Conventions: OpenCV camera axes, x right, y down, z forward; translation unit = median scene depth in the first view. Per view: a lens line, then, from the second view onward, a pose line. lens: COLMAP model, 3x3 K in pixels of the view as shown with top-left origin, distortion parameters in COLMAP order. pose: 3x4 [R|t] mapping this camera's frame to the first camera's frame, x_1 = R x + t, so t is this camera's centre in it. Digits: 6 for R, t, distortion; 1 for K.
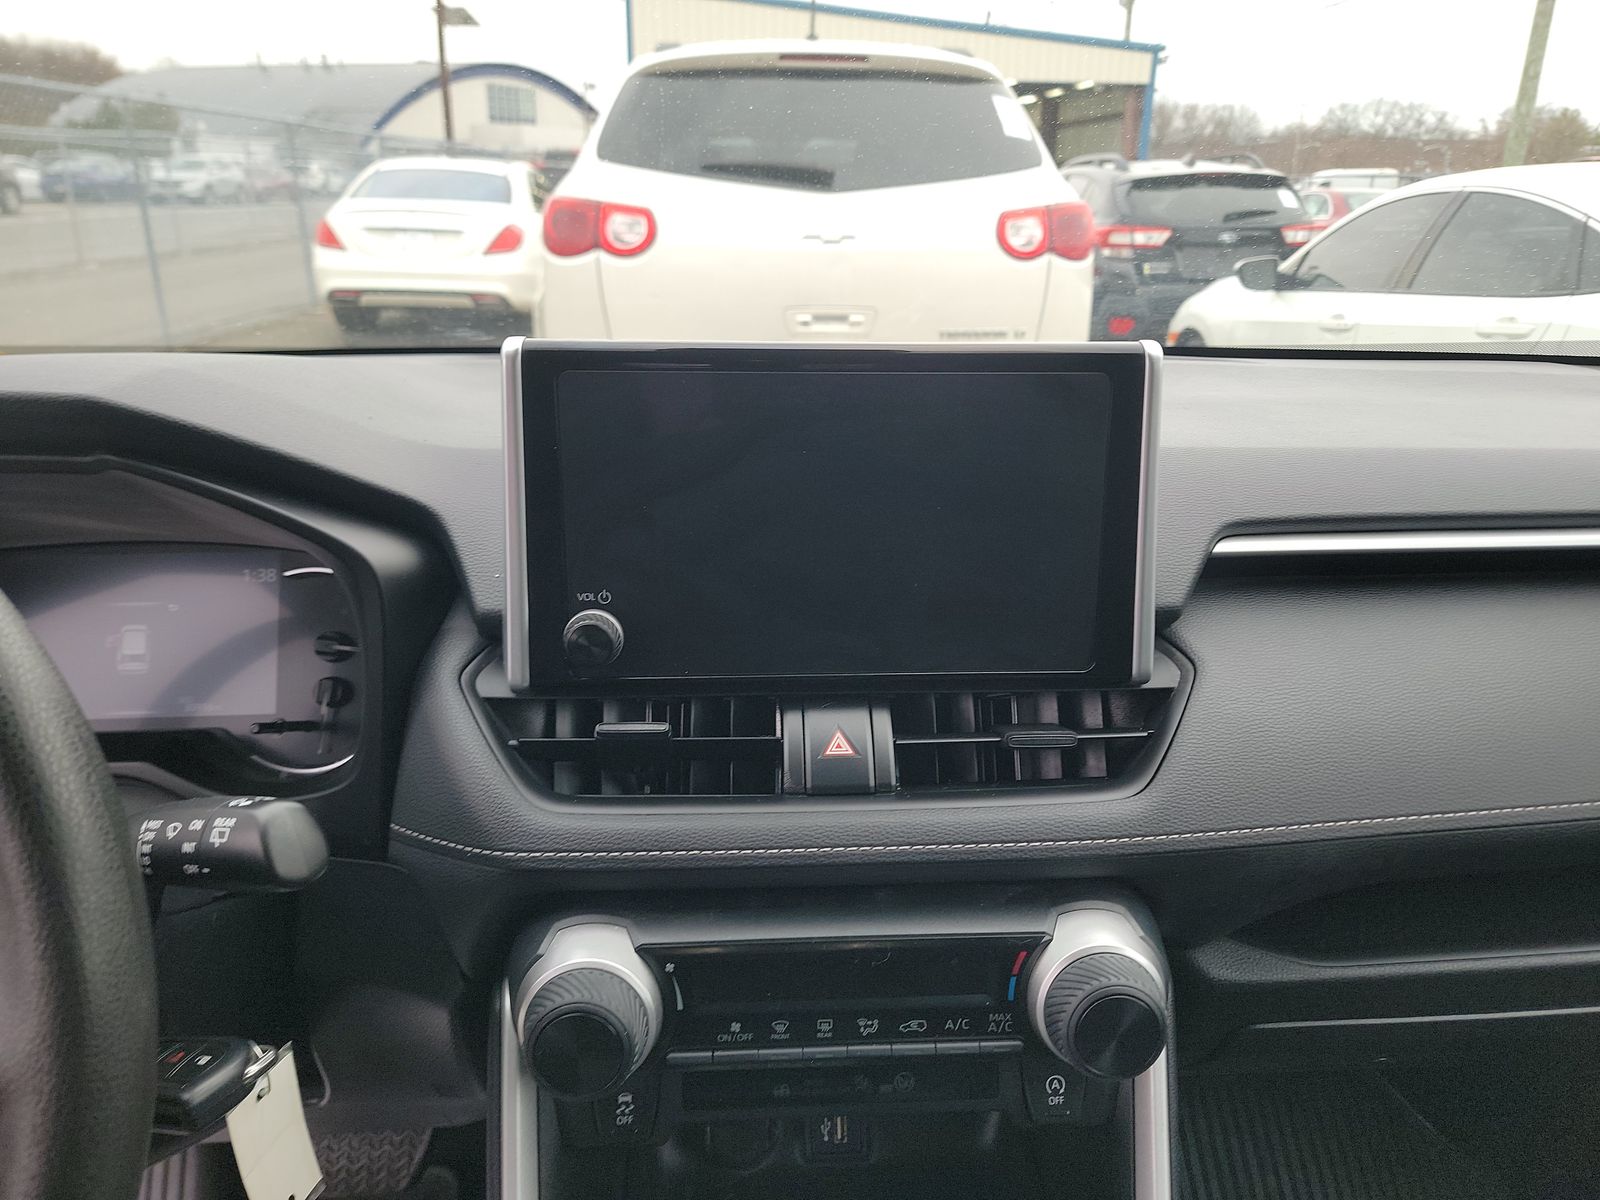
lens RADIAL K [[1104.1, 0, 799.1], [0, 1104.1, 592.7], [0, 0, 1]] dist [0.007755, -0.008447]
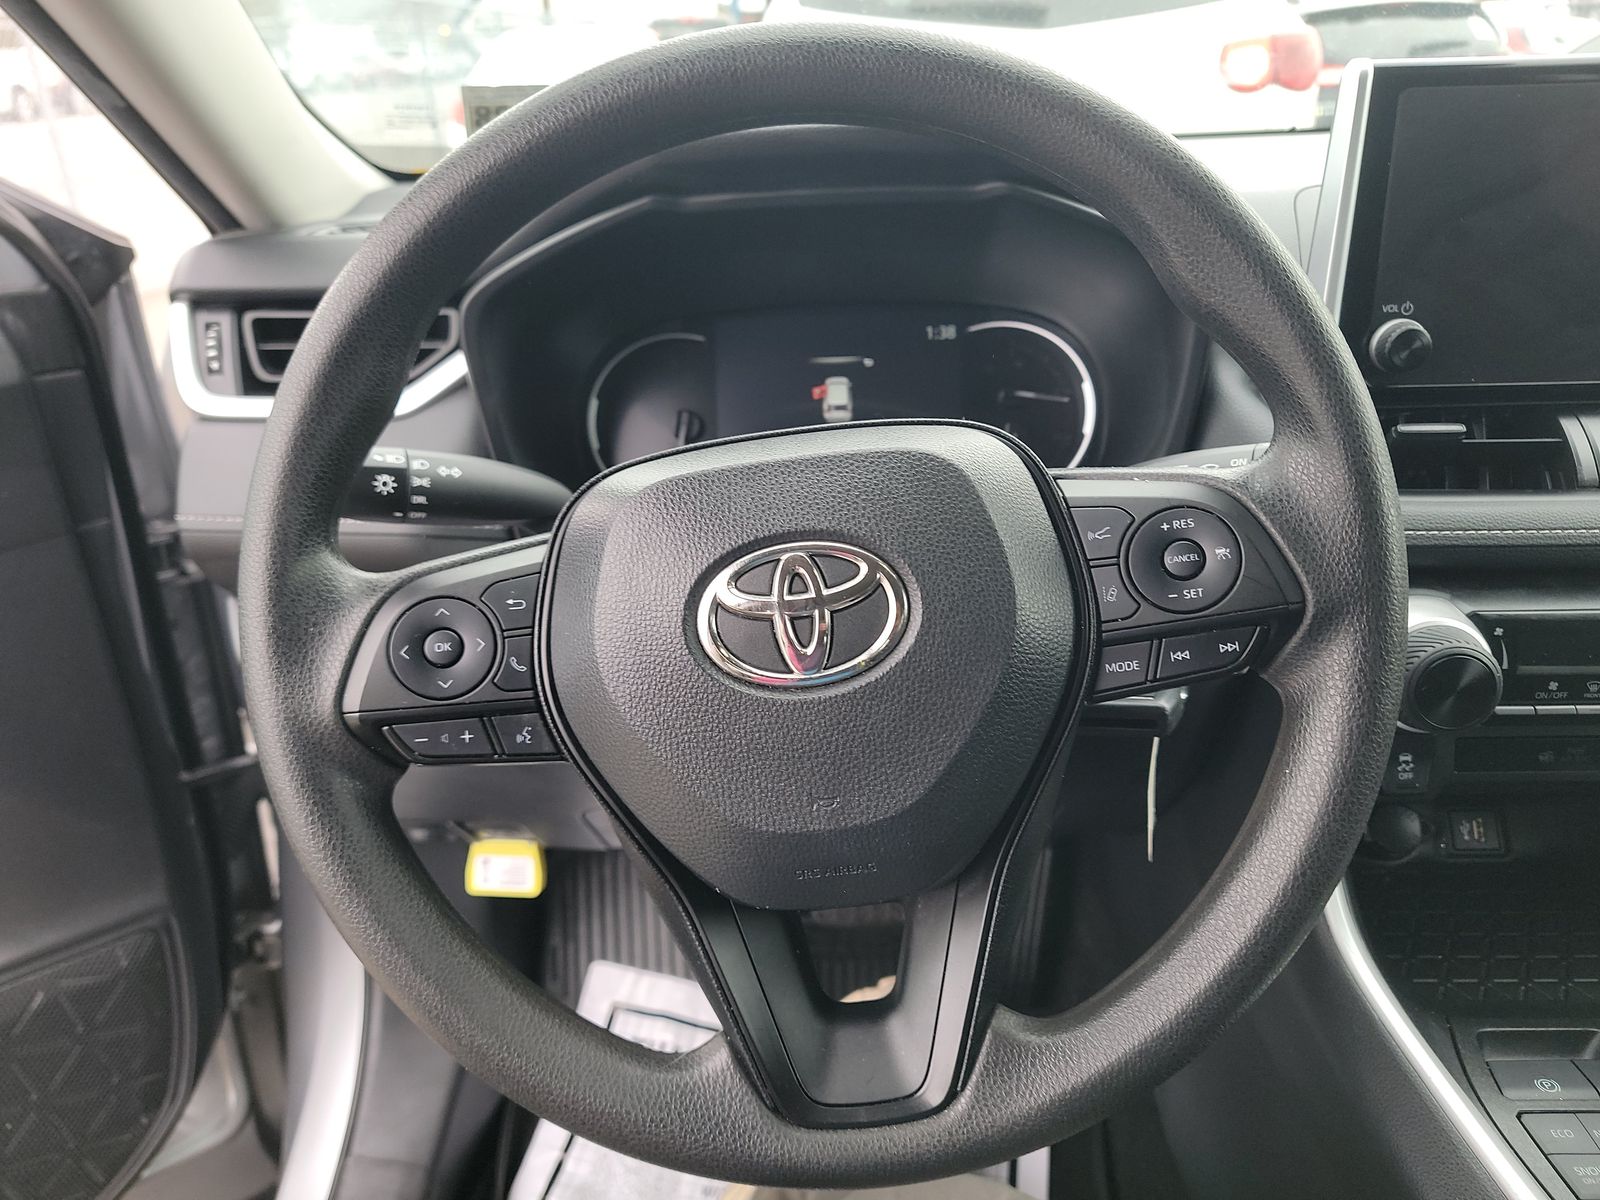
lens RADIAL K [[1104.1, 0, 797.3], [0, 1104.1, 606.0], [0, 0, 1]] dist [0.007755, -0.008447]
pose [[0.992708, 0.005669, -0.120408, -0.643583], [0.008597, 0.993020, 0.117632, 0.162356], [0.120235, -0.117810, 0.985730, -0.180889]]
